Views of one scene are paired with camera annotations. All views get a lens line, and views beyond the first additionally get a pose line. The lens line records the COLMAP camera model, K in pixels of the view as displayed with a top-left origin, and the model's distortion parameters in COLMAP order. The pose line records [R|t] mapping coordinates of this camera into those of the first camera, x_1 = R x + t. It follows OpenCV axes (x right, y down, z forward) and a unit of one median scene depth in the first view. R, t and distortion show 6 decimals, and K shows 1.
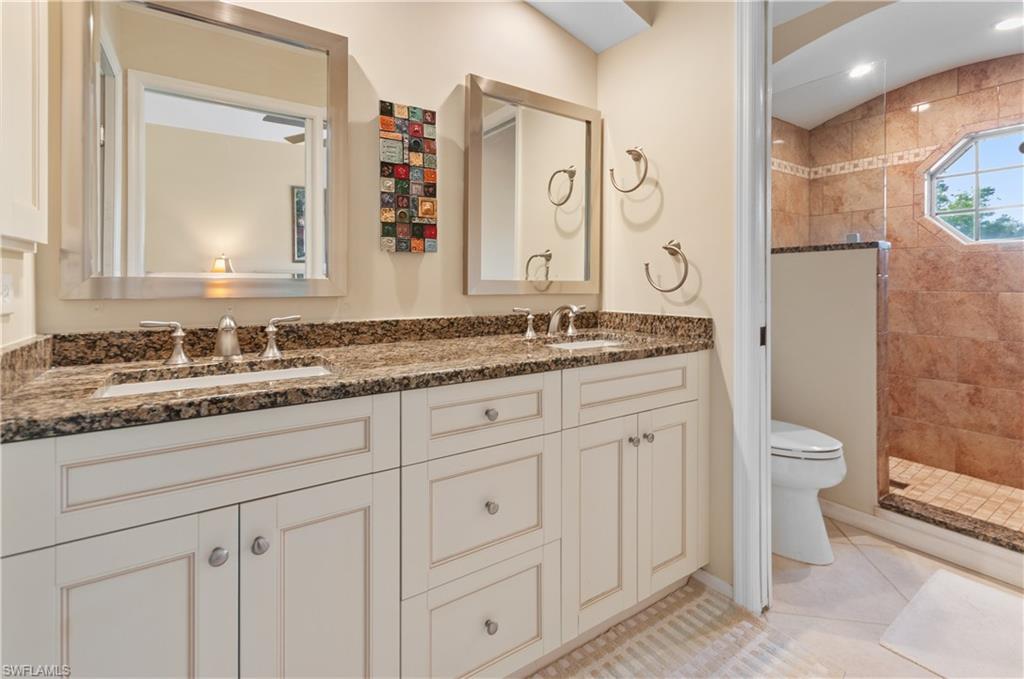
lens RADIAL K [[469.7, 0, 520.6], [0, 469.7, 282.6], [0, 0, 1]] dist [0.003795, 0.000350]
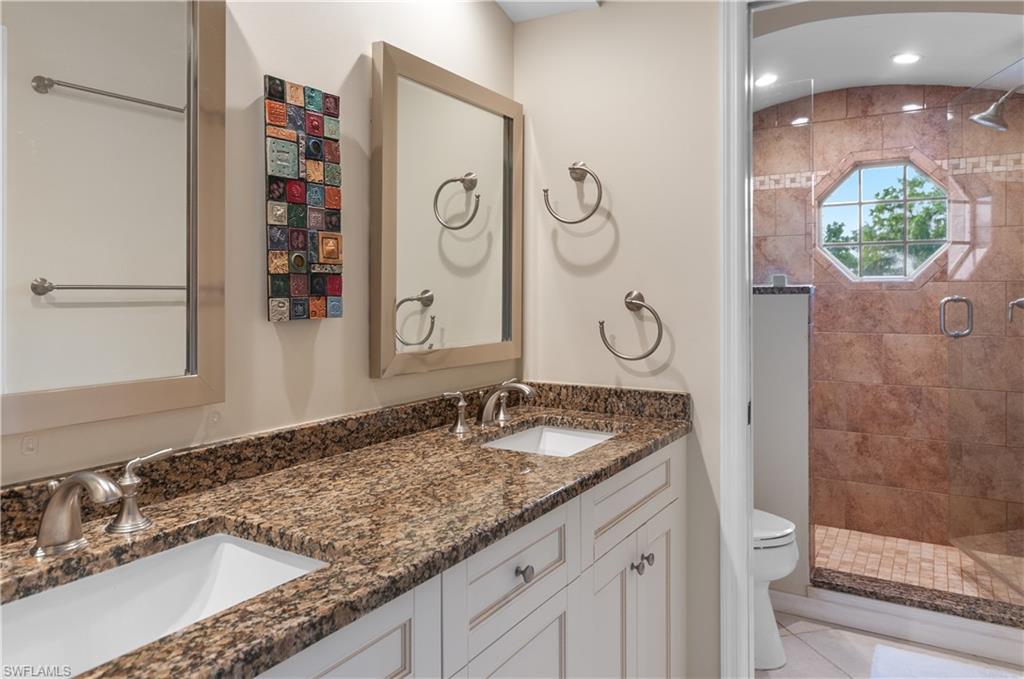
lens RADIAL K [[684.1, 0, 514.4], [0, 684.1, 299.1], [0, 0, 1]] dist [0.006833, -0.001774]
pose [[0.918212, -0.004813, 0.396060, -0.309017], [0.002617, 0.999978, 0.006086, -0.087214], [-0.396081, -0.004552, 0.918204, 0.045381]]
